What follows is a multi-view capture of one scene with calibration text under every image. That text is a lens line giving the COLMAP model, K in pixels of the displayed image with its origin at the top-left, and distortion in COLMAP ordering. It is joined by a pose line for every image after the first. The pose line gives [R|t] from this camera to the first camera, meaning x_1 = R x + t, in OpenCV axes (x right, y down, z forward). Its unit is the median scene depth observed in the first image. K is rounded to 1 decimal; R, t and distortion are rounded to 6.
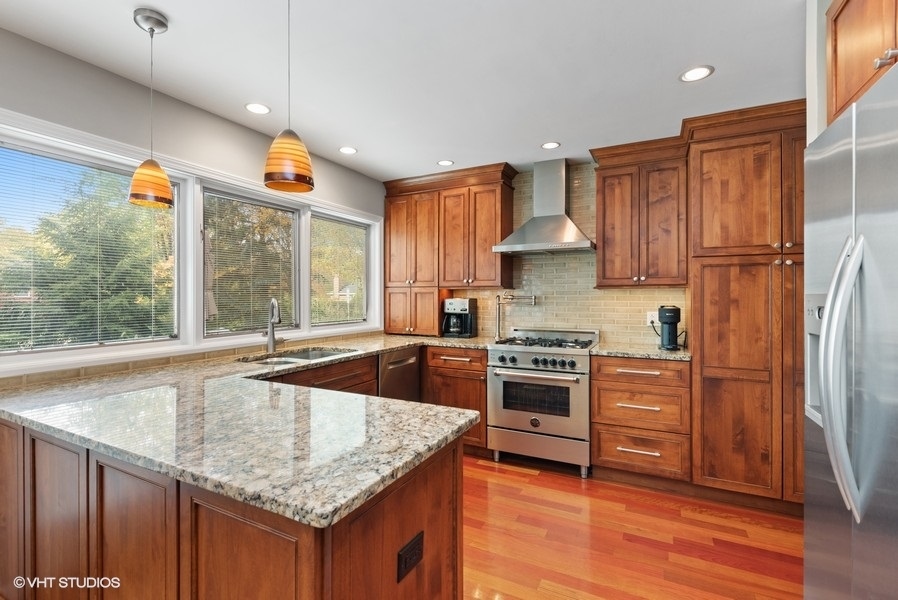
lens RADIAL K [[395.2, 0, 457.0], [0, 395.2, 294.5], [0, 0, 1]] dist [-0.000030, -0.000714]
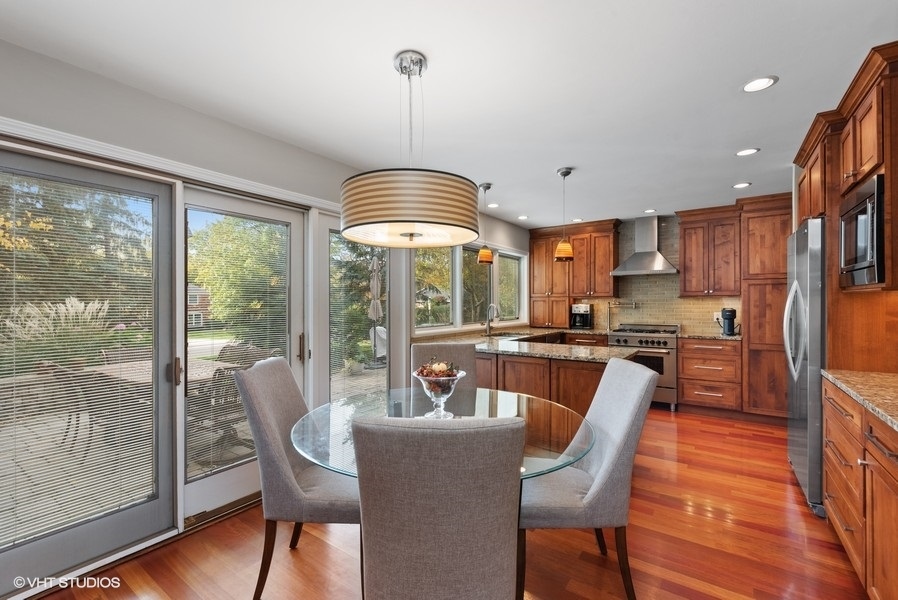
lens RADIAL K [[395.2, 0, 445.5], [0, 395.2, 302.5], [0, 0, 1]] dist [-0.000030, -0.000714]
pose [[0.988375, -0.002686, -0.152009, -0.361240], [0.003026, 0.999993, 0.002003, -0.001853], [0.152003, -0.002440, 0.988377, -0.770490]]
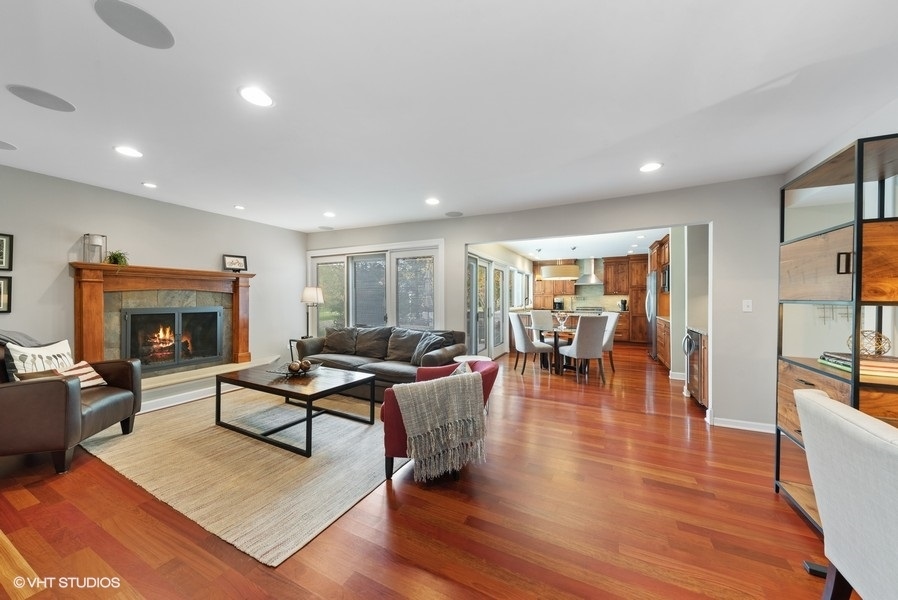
lens RADIAL K [[315.4, 0, 445.6], [0, 315.4, 300.0], [0, 0, 1]] dist [0.001150, 0.000094]
pose [[0.999999, 0.001201, 0.001228, -1.173611], [-0.001210, 0.999970, 0.007604, 0.010207], [-0.001219, -0.007605, 0.999970, -2.022326]]
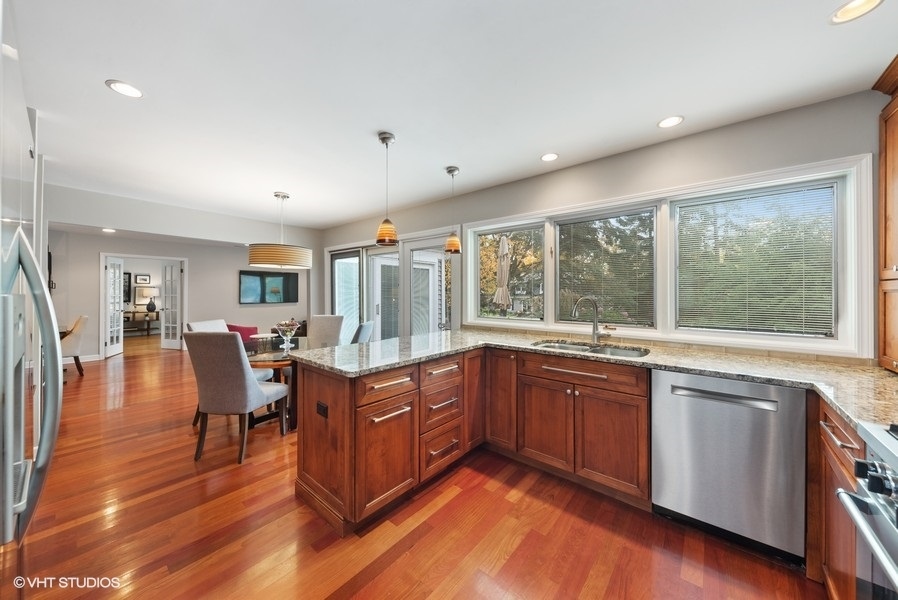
lens RADIAL K [[315.4, 0, 449.4], [0, 315.4, 293.3], [0, 0, 1]] dist [0.001150, 0.000094]
pose [[-0.232815, 0.001347, -0.972520, 0.485916], [0.001779, 0.999998, 0.000959, -0.002912], [0.972519, -0.001507, -0.232817, 0.706137]]
